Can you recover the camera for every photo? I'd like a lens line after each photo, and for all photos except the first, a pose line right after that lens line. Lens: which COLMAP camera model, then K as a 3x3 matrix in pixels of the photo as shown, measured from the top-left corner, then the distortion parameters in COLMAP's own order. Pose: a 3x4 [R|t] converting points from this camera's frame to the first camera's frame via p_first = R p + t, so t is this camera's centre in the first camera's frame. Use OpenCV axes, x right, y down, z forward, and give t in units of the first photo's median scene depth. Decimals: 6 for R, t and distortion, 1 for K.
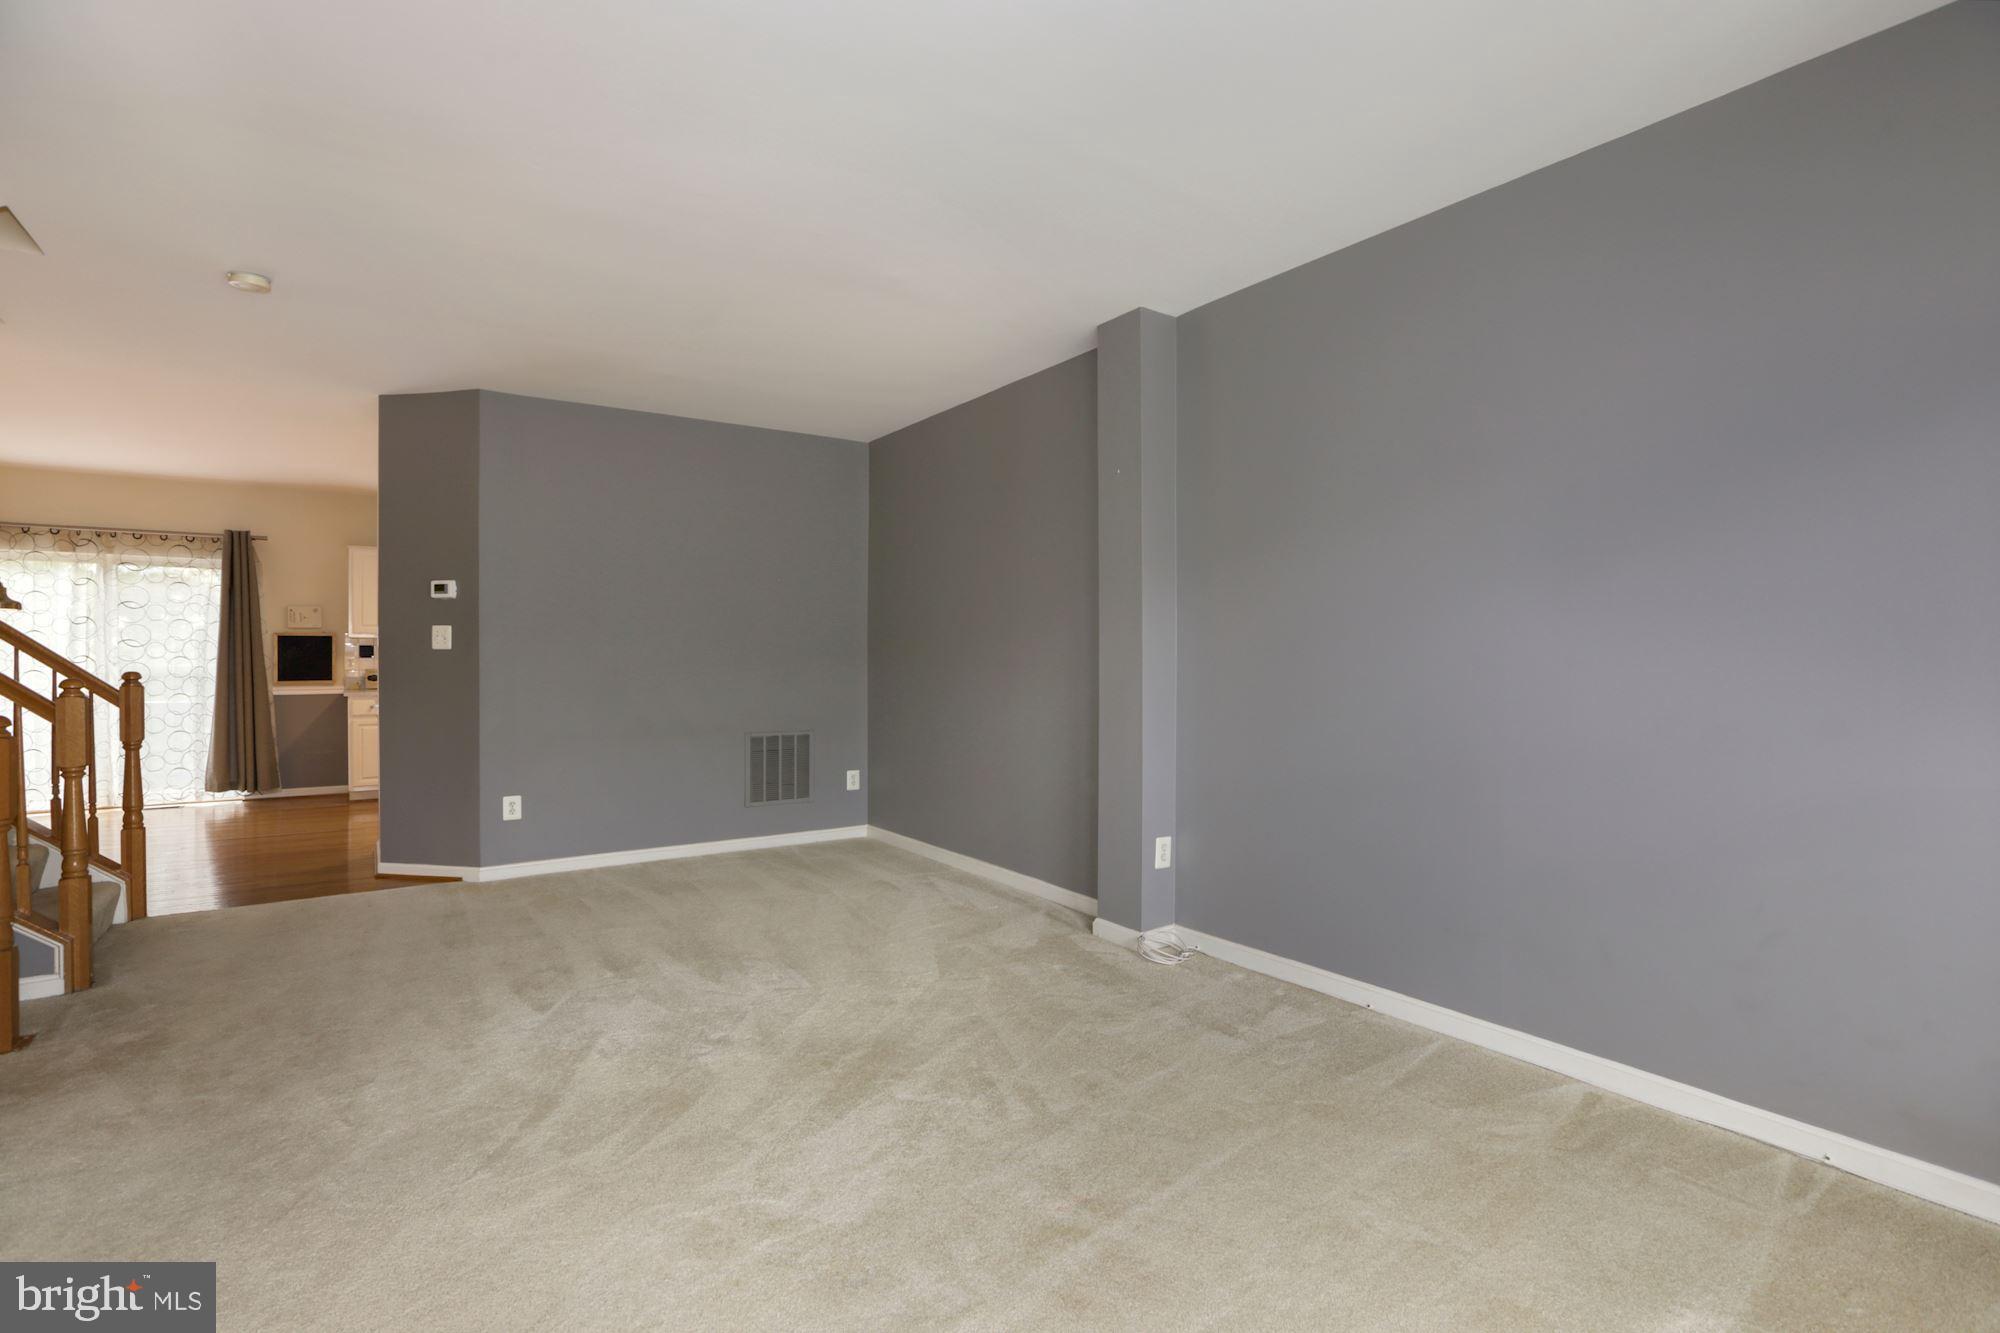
lens RADIAL K [[970.1, 0, 1000.0], [0, 970.1, 666.5], [0, 0, 1]] dist [0.002325, 0.000936]
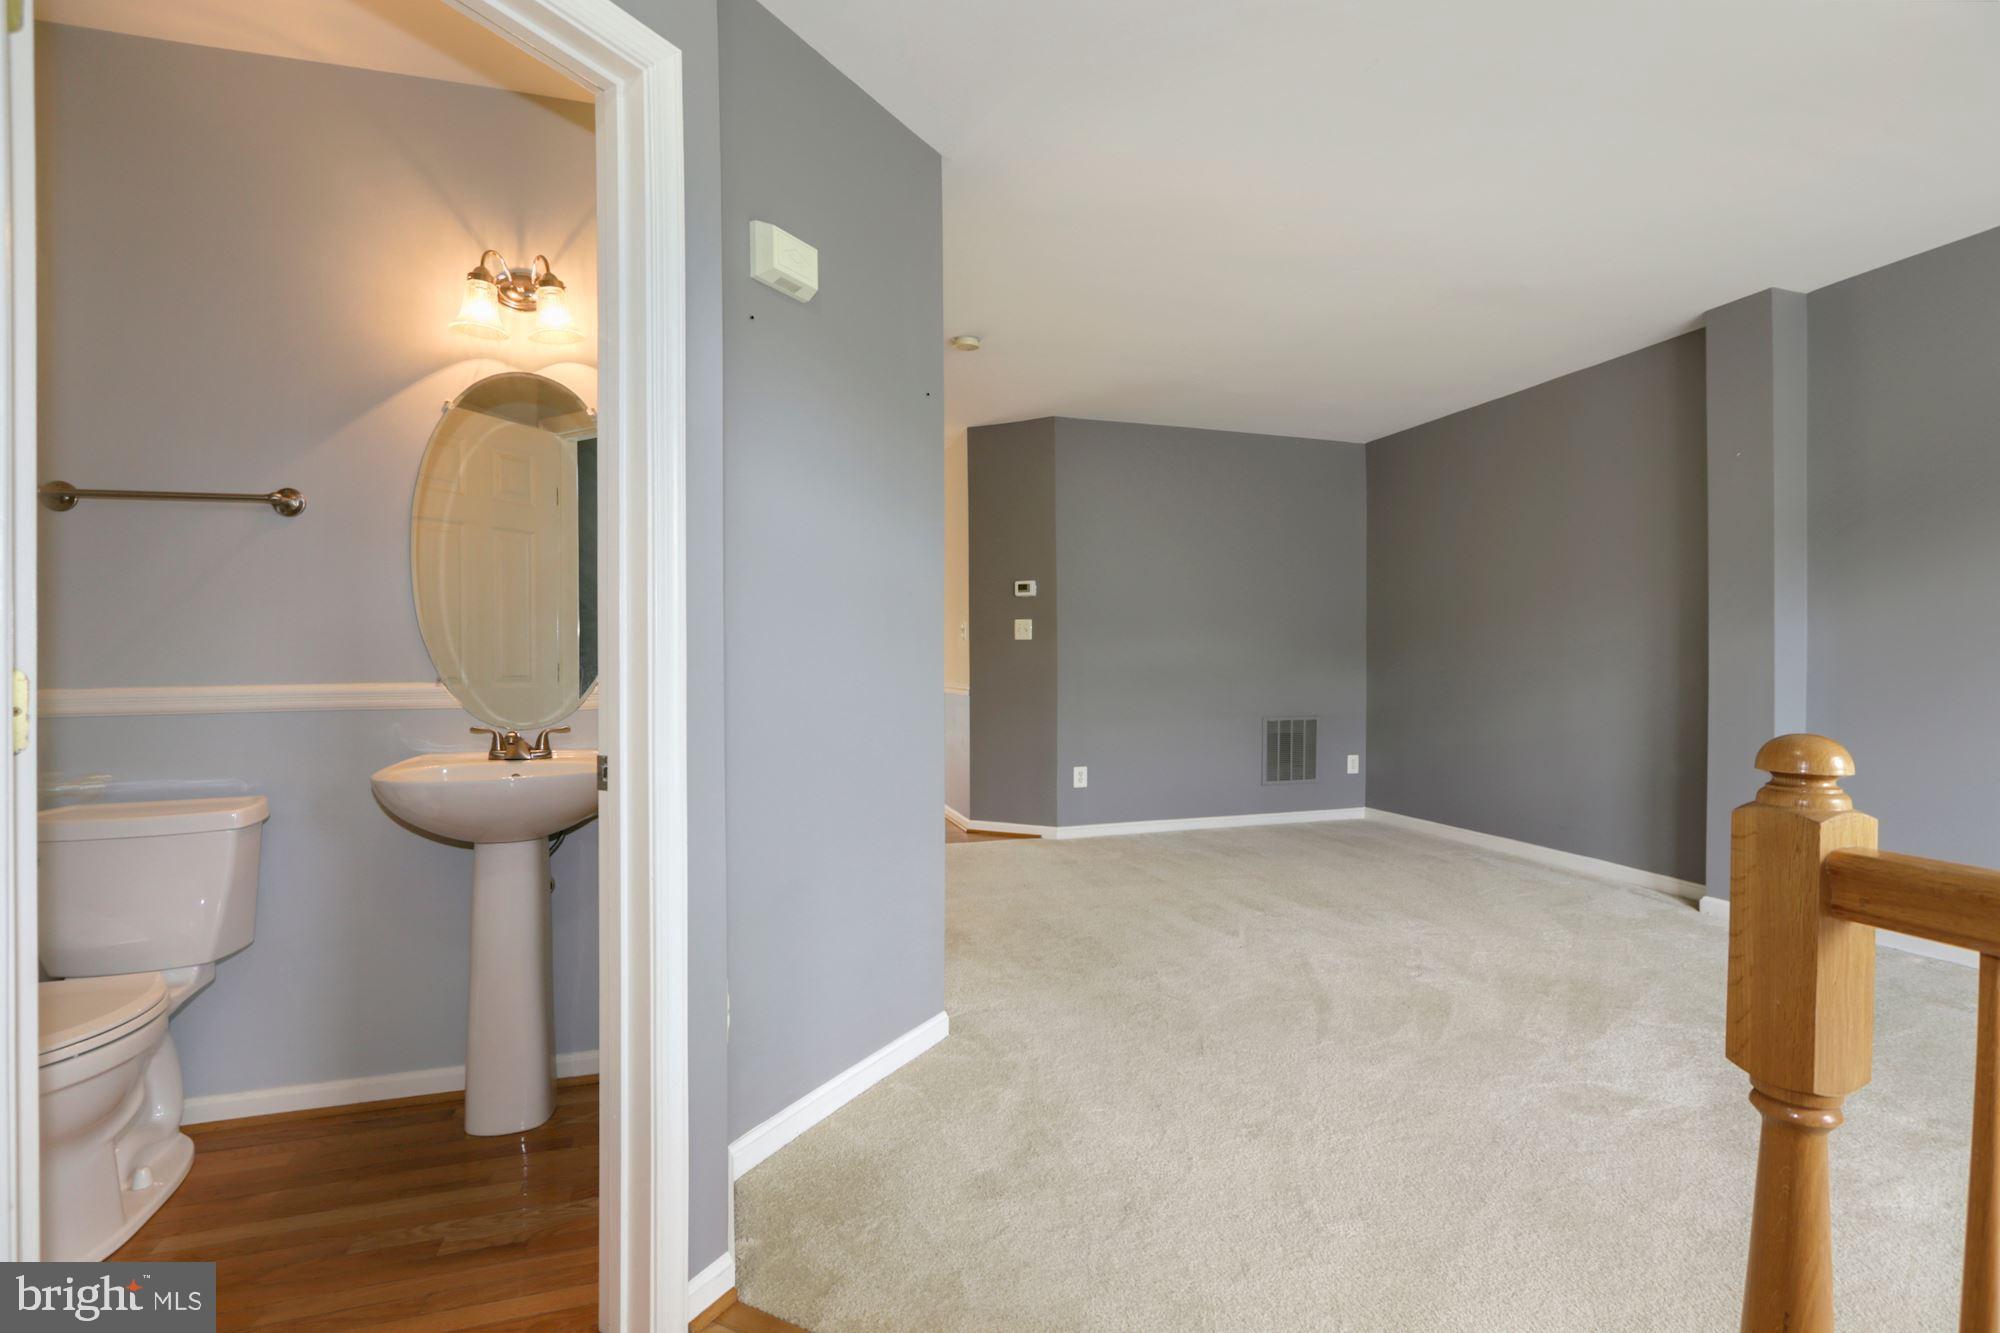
lens RADIAL K [[988.6, 0, 1000.0], [0, 988.6, 666.5], [0, 0, 1]] dist [-0.034980, 0.042211]
pose [[0.964028, -0.001971, -0.265794, -0.298251], [-0.000473, 0.999958, -0.009132, 0.026686], [0.265801, 0.008929, 0.963987, -0.164867]]
